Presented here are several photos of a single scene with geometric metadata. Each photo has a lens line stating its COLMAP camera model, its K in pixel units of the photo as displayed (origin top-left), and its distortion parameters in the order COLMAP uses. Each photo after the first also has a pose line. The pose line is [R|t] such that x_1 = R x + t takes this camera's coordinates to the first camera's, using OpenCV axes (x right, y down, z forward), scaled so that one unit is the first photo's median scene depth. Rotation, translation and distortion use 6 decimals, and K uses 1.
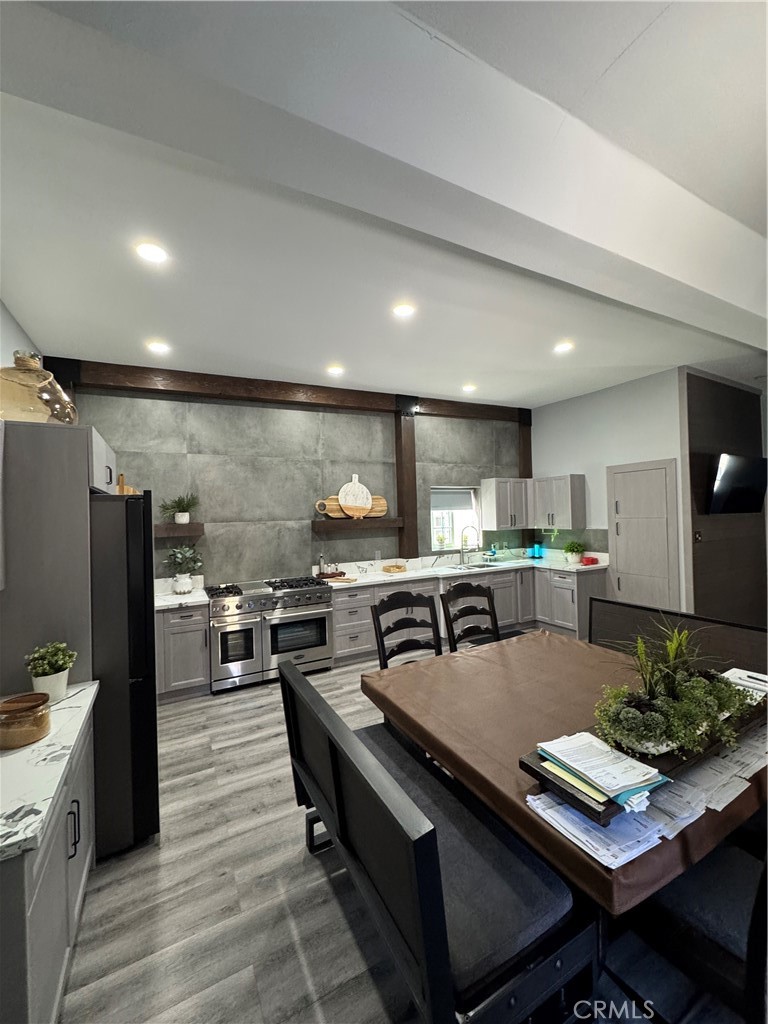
lens RADIAL K [[407.3, 0, 390.3], [0, 407.3, 511.8], [0, 0, 1]] dist [-0.002737, 0.000381]
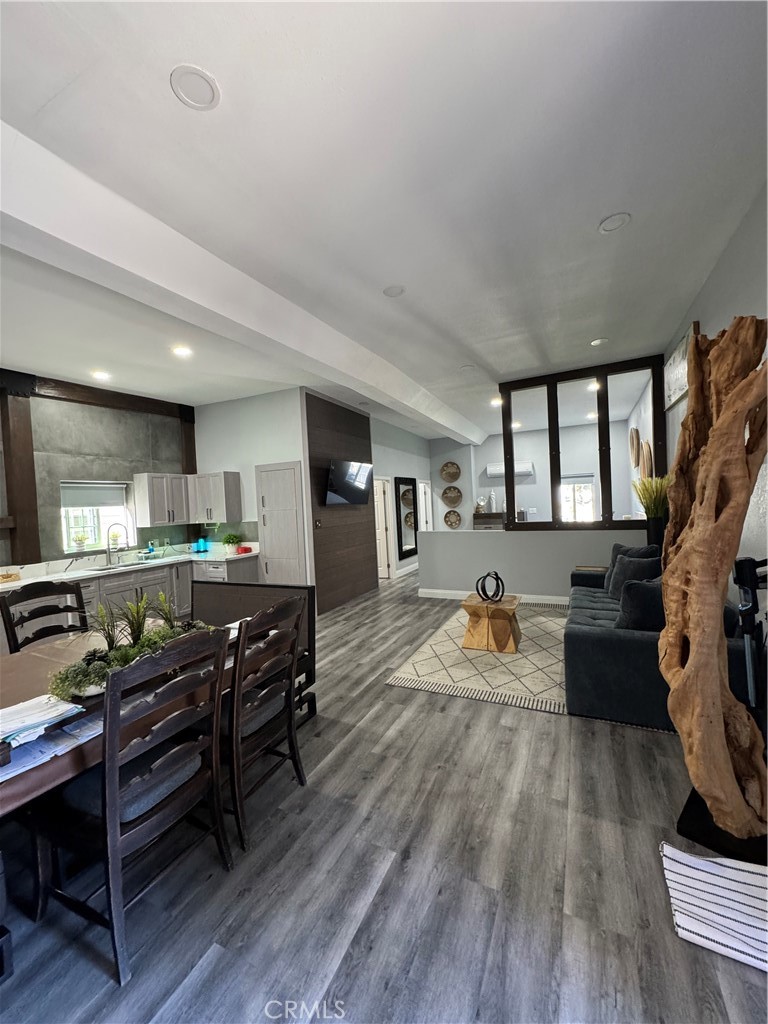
lens RADIAL K [[407.3, 0, 382.0], [0, 407.3, 510.1], [0, 0, 1]] dist [-0.002737, 0.000381]
pose [[0.811722, -0.023722, 0.583561, 0.143637], [0.023431, 0.999693, 0.008046, 0.010615], [-0.583573, 0.007143, 0.812029, -0.113240]]
